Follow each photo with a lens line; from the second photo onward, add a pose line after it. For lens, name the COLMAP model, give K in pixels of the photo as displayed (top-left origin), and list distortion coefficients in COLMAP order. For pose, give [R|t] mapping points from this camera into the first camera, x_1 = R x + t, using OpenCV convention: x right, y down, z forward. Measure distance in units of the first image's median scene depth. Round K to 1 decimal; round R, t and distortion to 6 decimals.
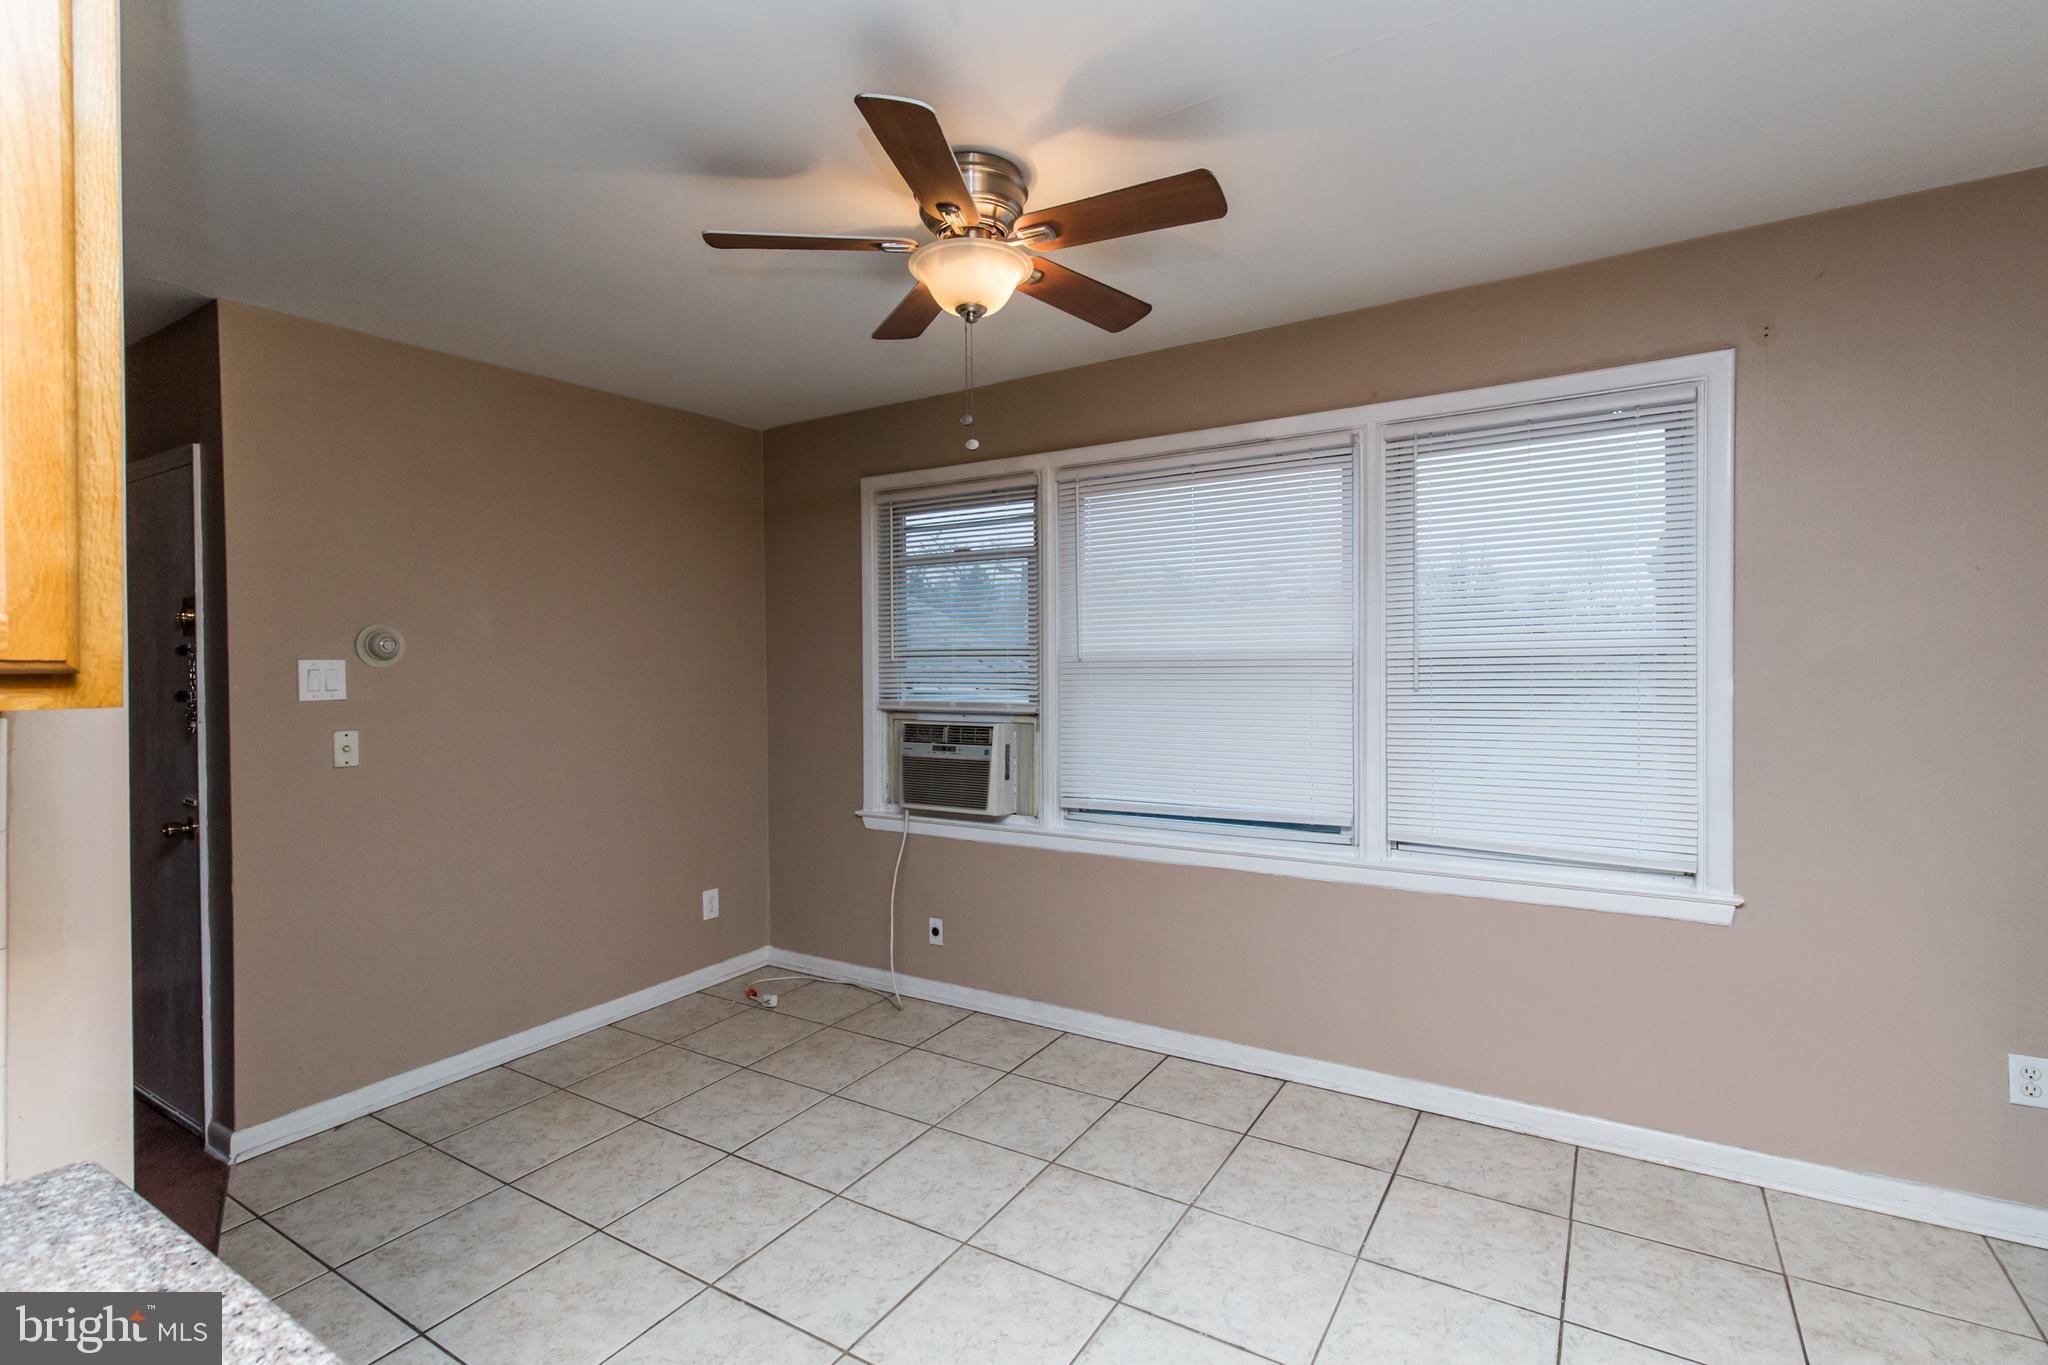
lens RADIAL K [[944.2, 0, 1028.2], [0, 944.2, 671.0], [0, 0, 1]] dist [0.014091, -0.007374]
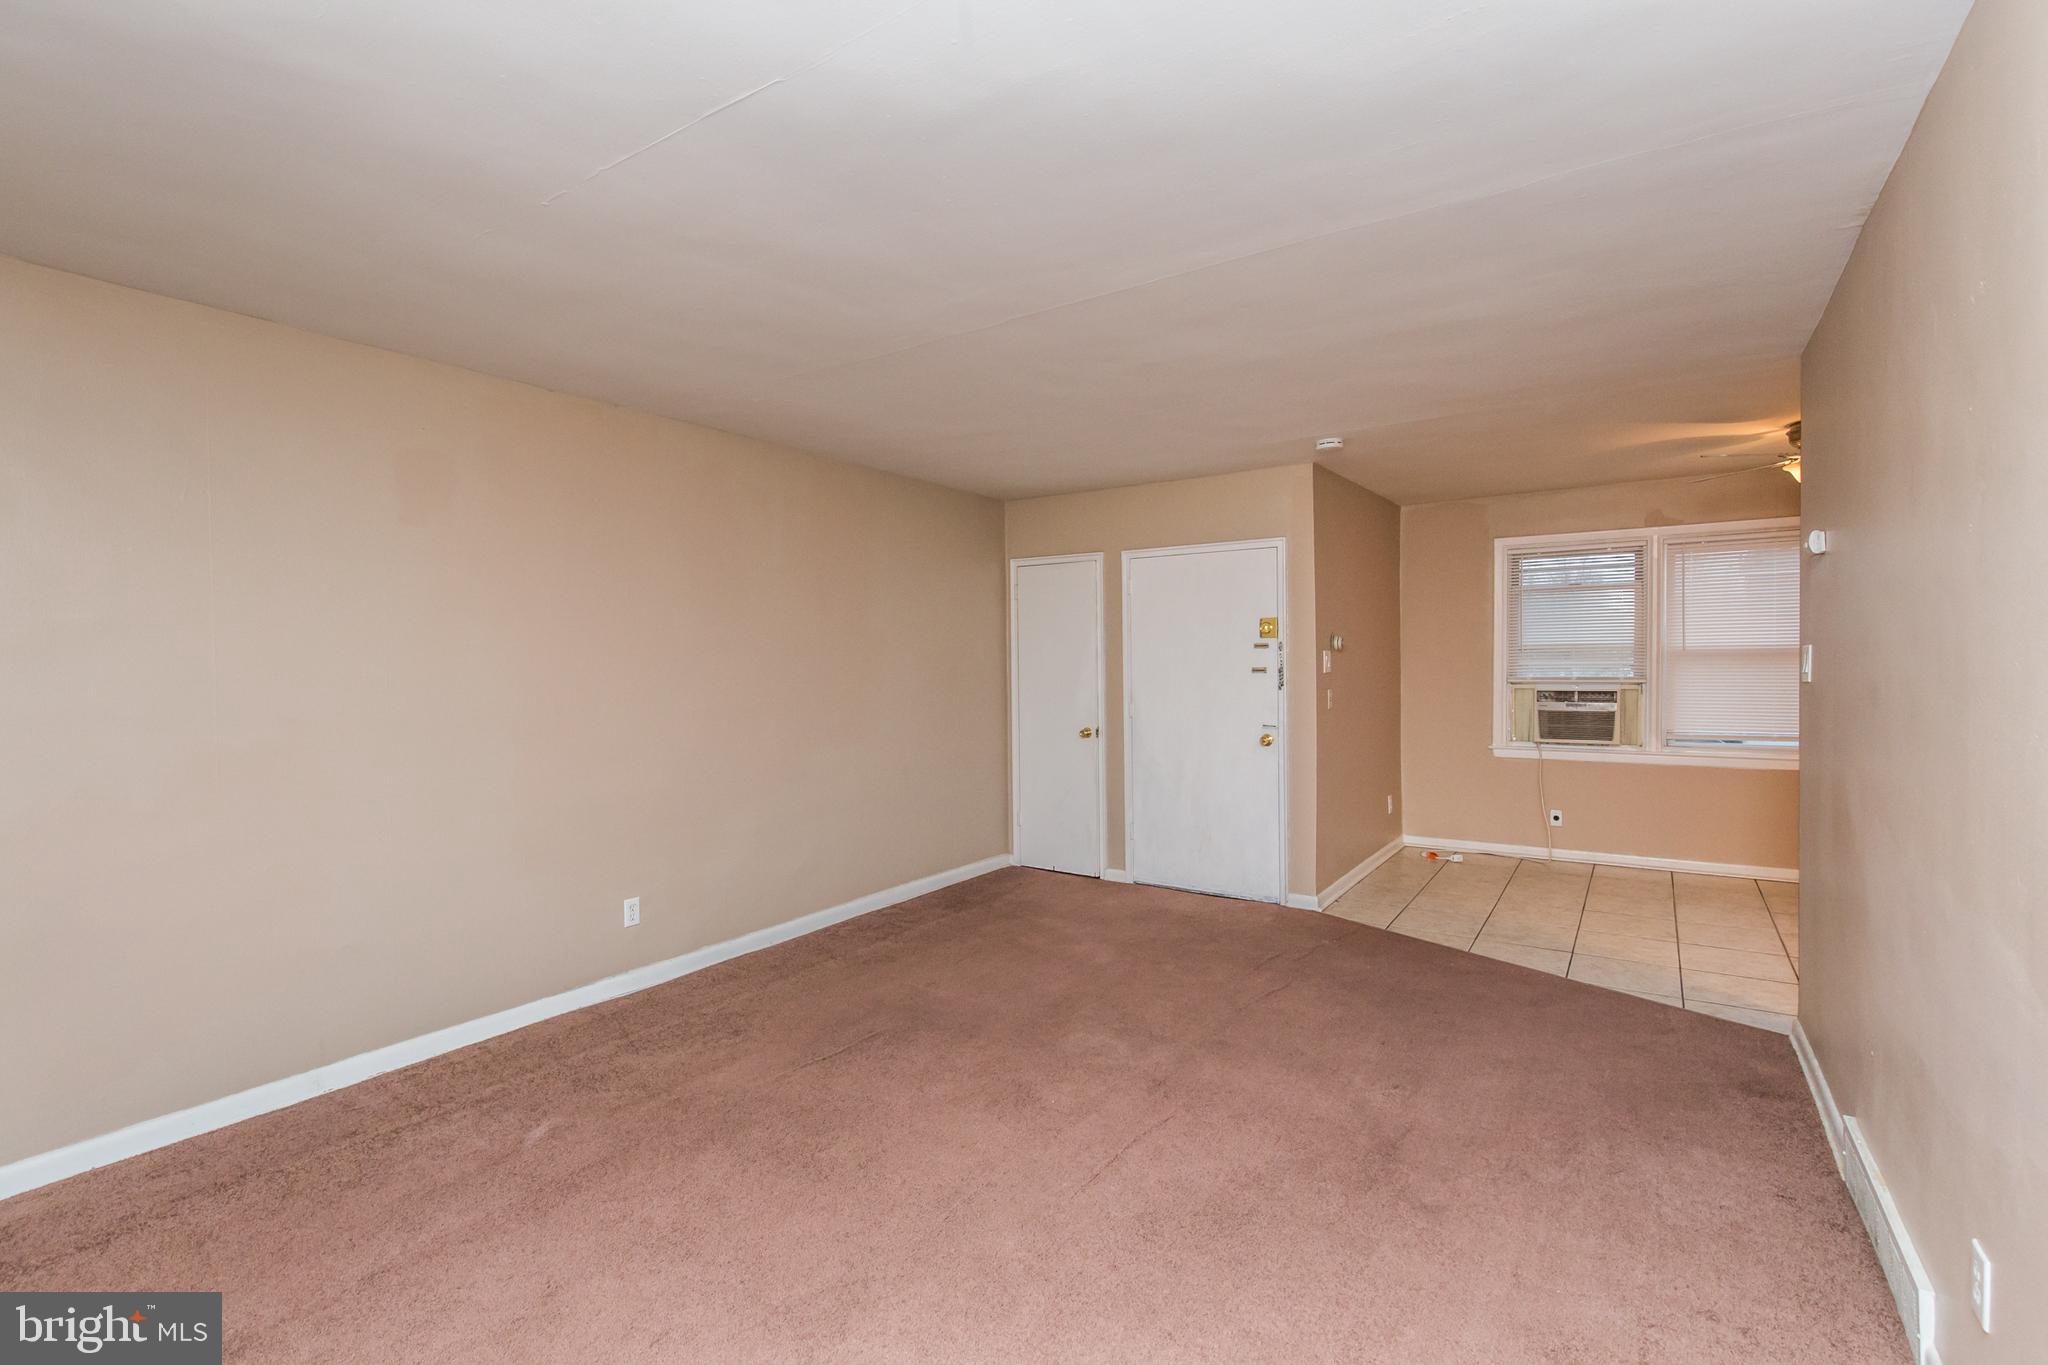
lens RADIAL K [[918.0, 0, 1024.0], [0, 918.0, 682.5], [0, 0, 1]] dist [0.003283, -0.000121]
pose [[0.999410, 0.000282, -0.034345, -1.000011], [0.000071, 0.999947, 0.010253, 0.026406], [0.034346, -0.010249, 0.999357, -0.642535]]
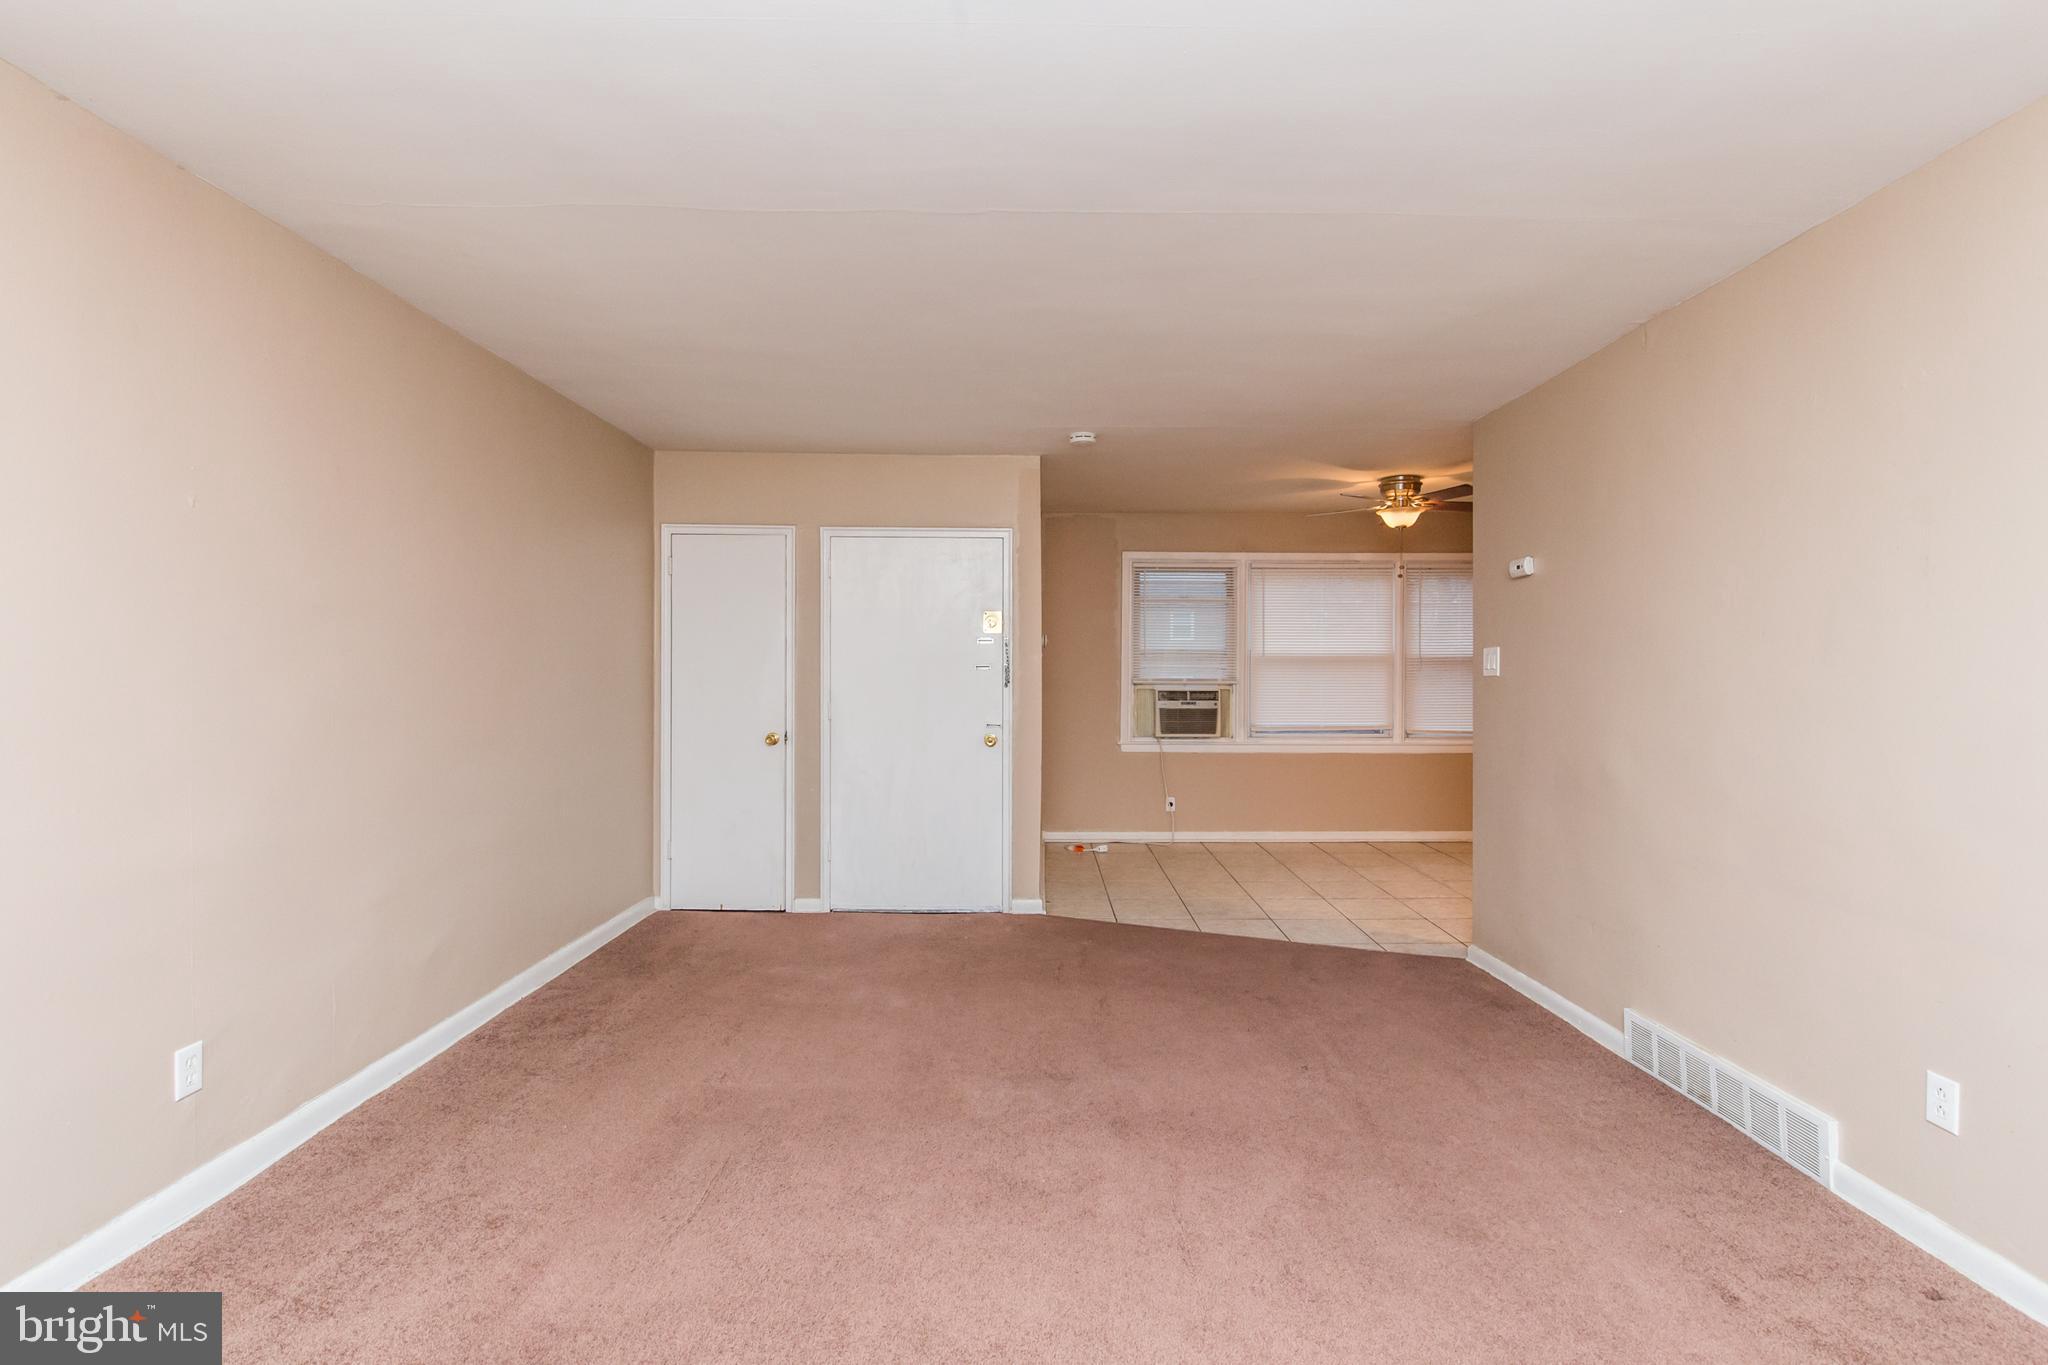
lens RADIAL K [[944.2, 0, 1028.2], [0, 944.2, 671.0], [0, 0, 1]] dist [0.014091, -0.007374]
pose [[0.842910, 0.014193, 0.537868, -1.368712], [-0.006477, 0.999847, -0.016233, 0.050665], [-0.538016, 0.010199, 0.842873, -0.411770]]
